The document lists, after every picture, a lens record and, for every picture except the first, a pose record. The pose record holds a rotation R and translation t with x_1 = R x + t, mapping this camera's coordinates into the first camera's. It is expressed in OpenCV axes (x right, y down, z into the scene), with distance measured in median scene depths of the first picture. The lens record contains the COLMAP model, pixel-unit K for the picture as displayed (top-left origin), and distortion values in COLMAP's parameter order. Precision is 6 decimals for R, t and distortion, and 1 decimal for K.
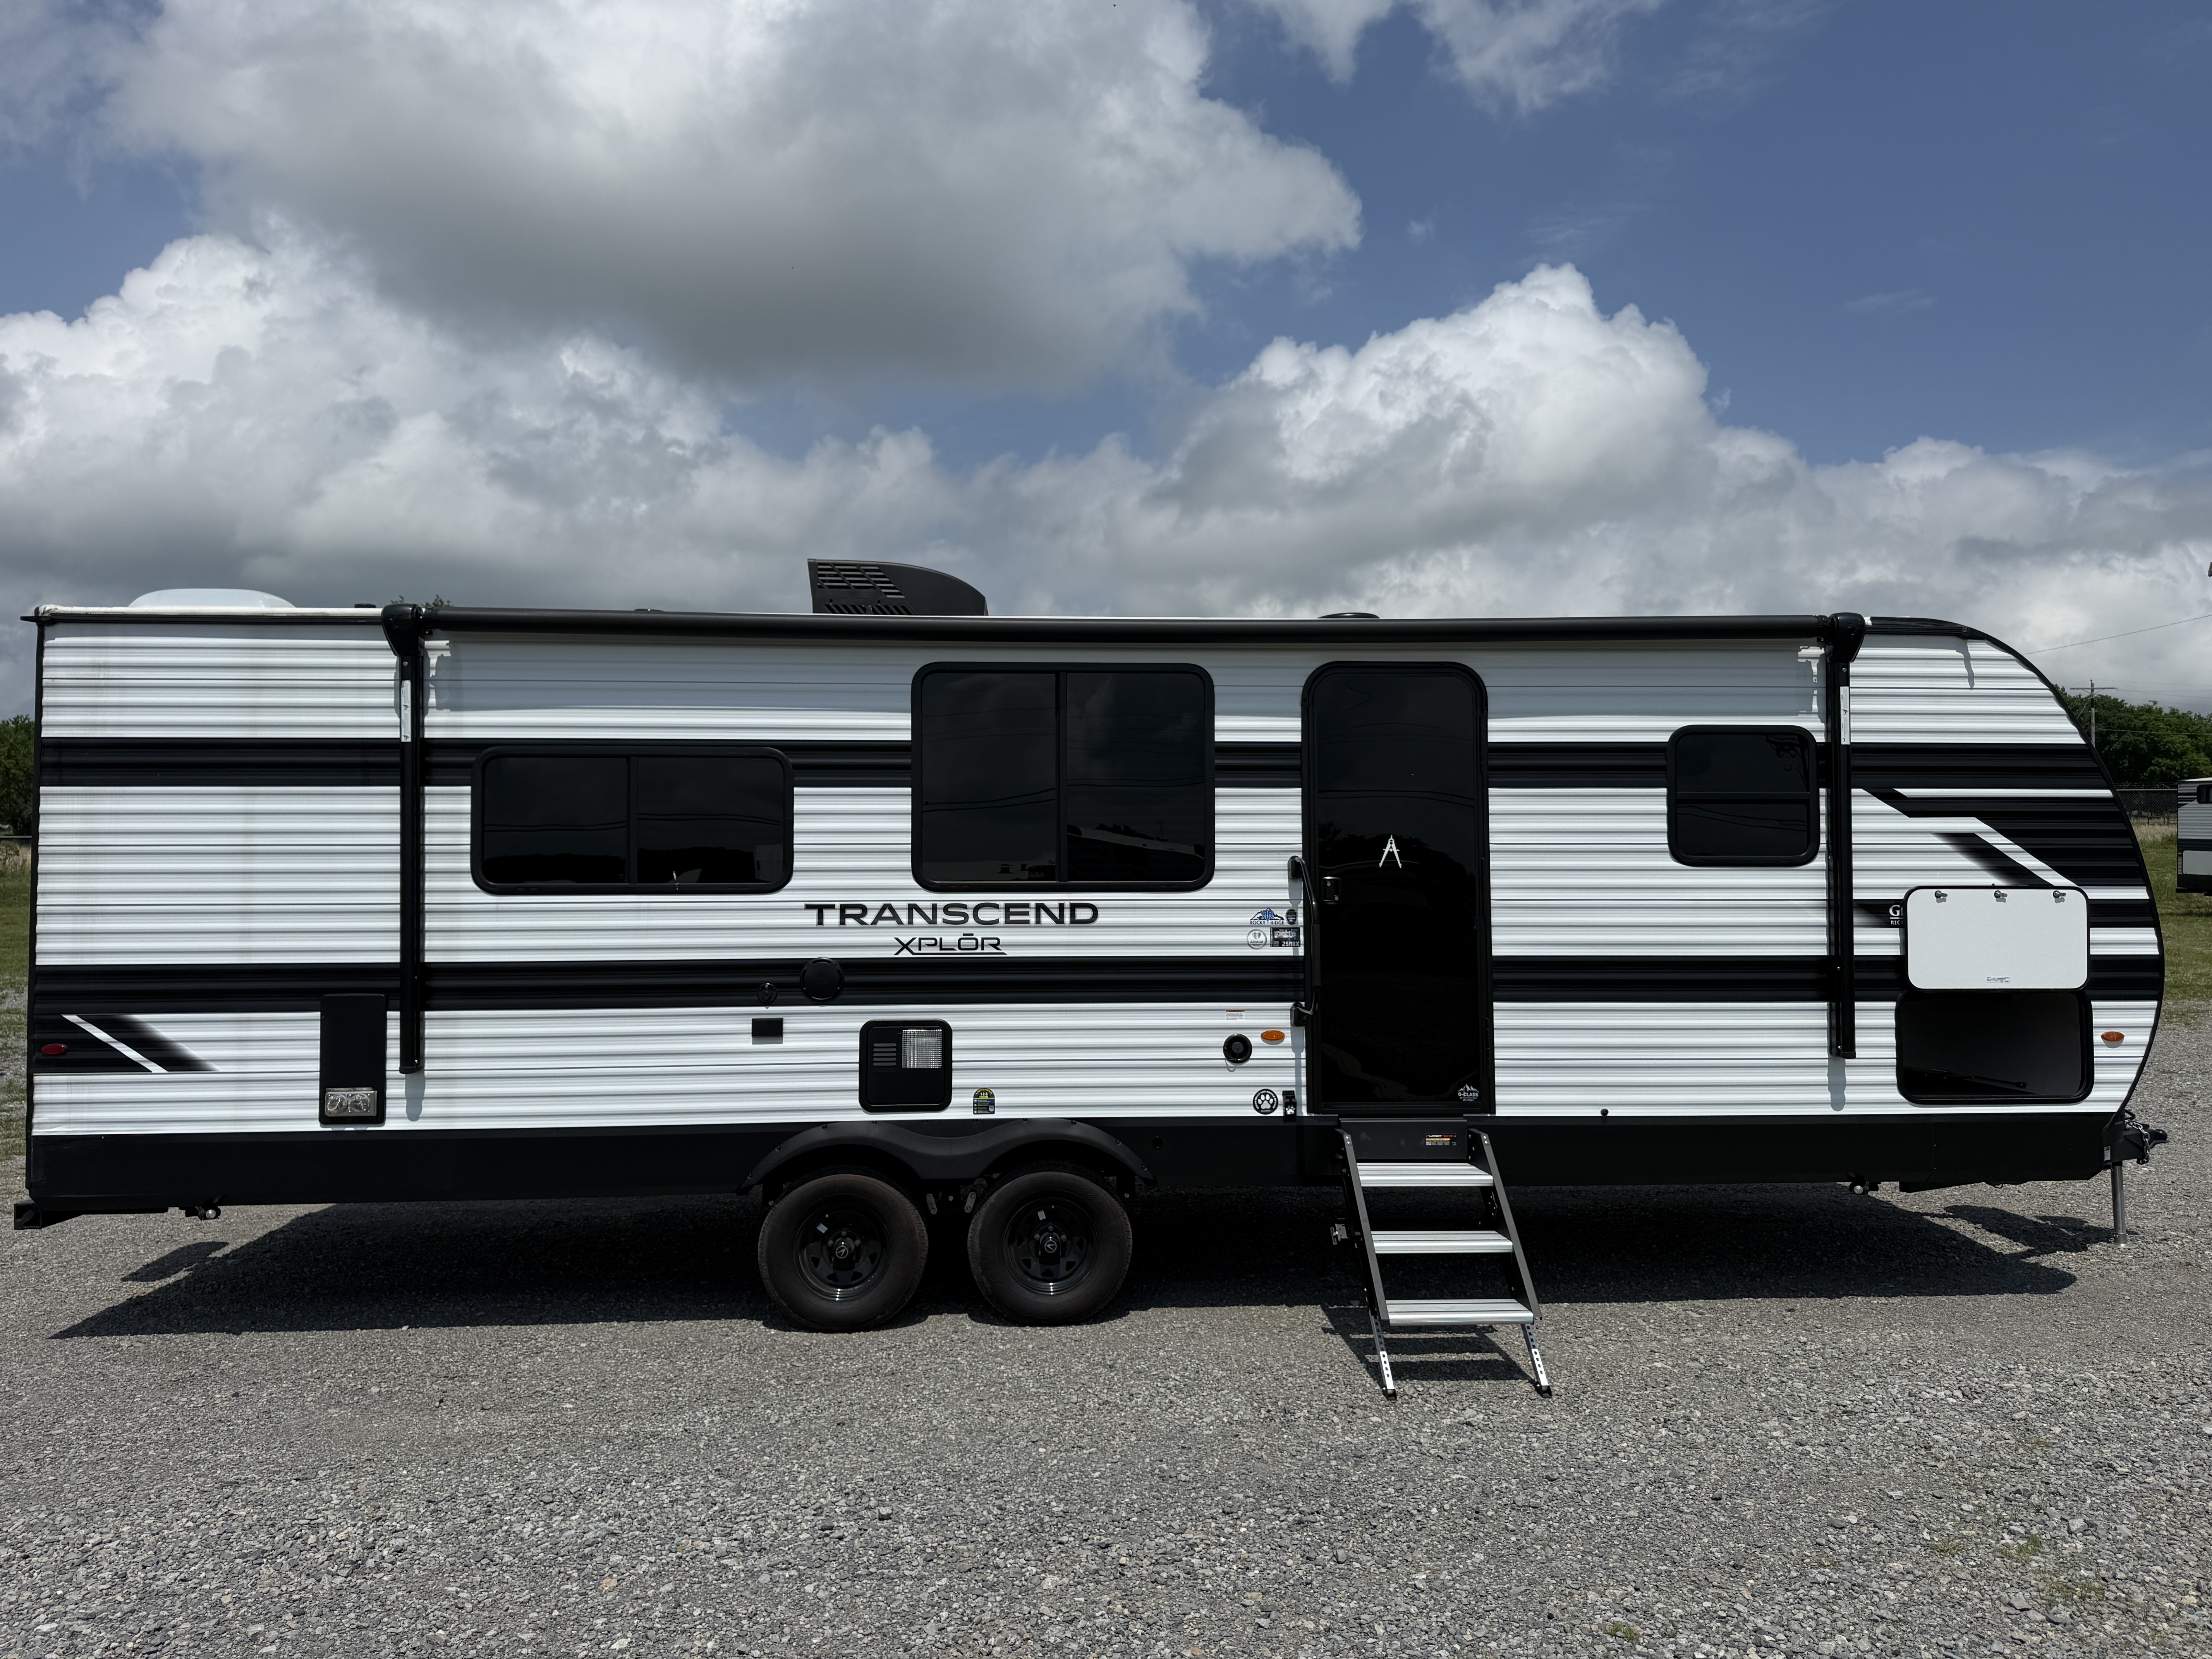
lens RADIAL K [[1552.1, 0, 1104.1], [0, 1552.1, 845.4], [0, 0, 1]] dist [0.114920, -0.165307]
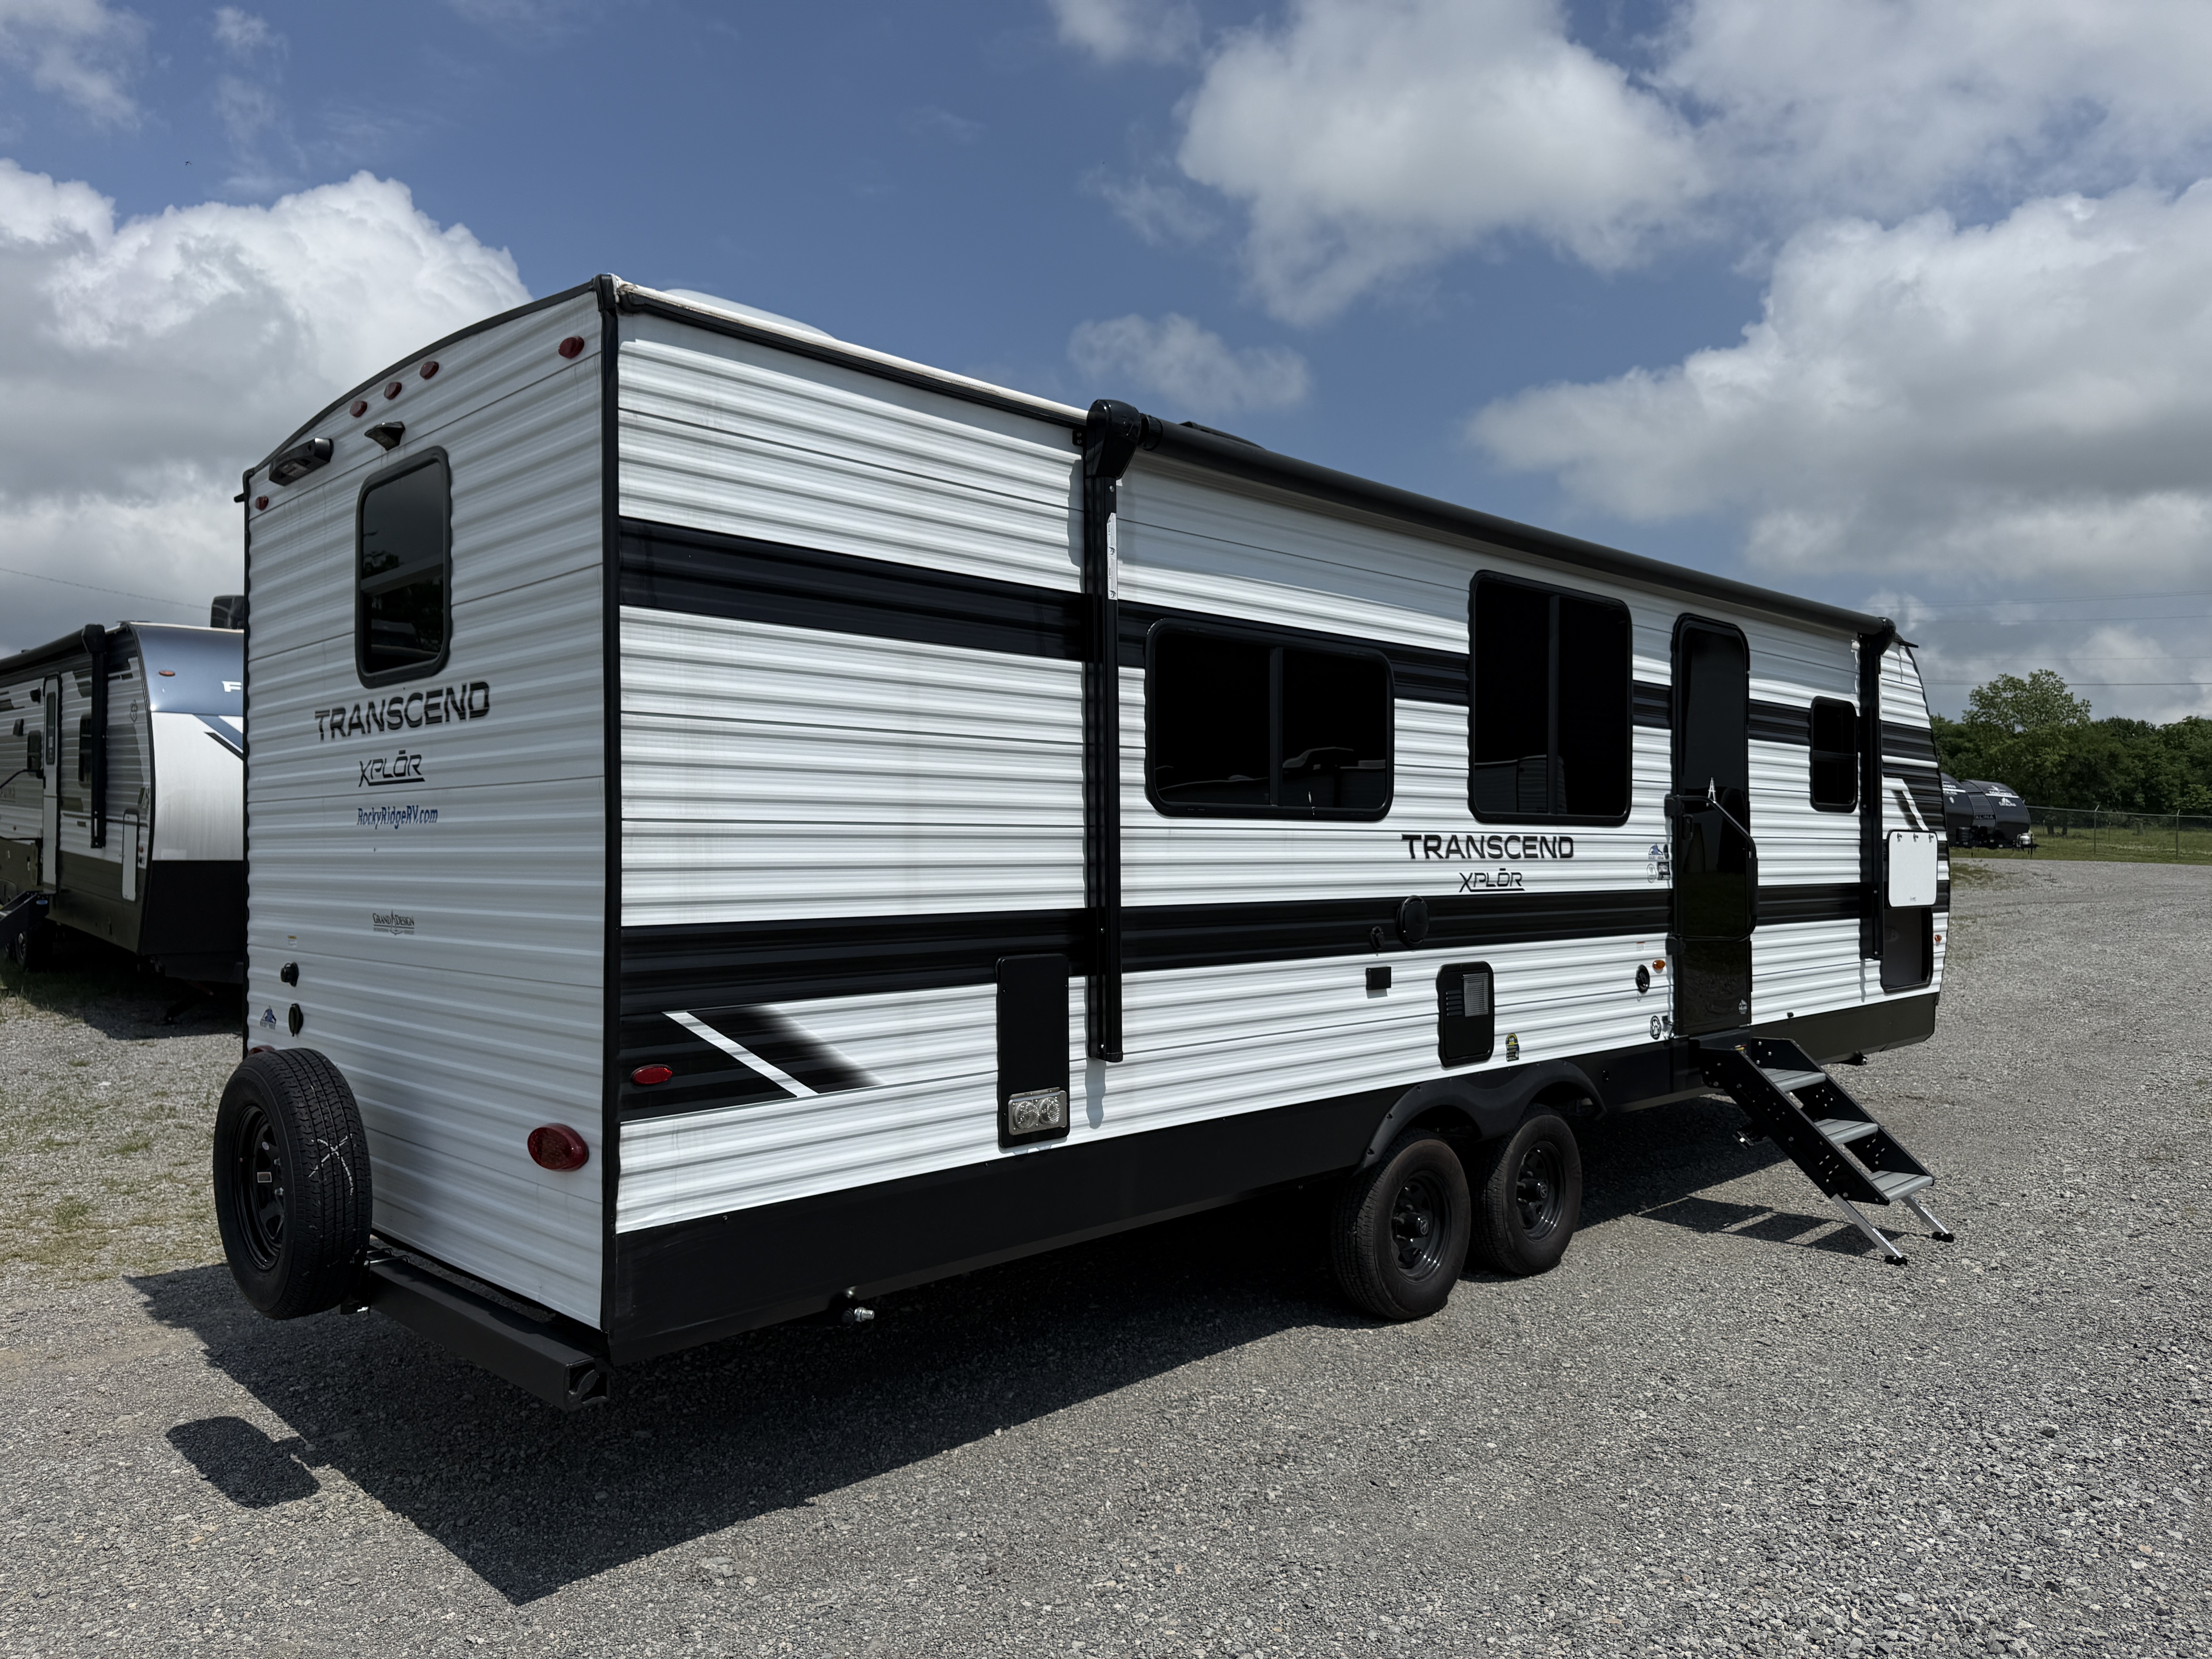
lens RADIAL K [[1552.1, 0, 1104.1], [0, 1552.1, 845.4], [0, 0, 1]] dist [0.114920, -0.165307]
pose [[0.749277, 0.005902, 0.662231, -0.886852], [-0.022632, 0.999604, 0.016698, 0.033038], [-0.661870, -0.027499, 0.749114, 0.460872]]
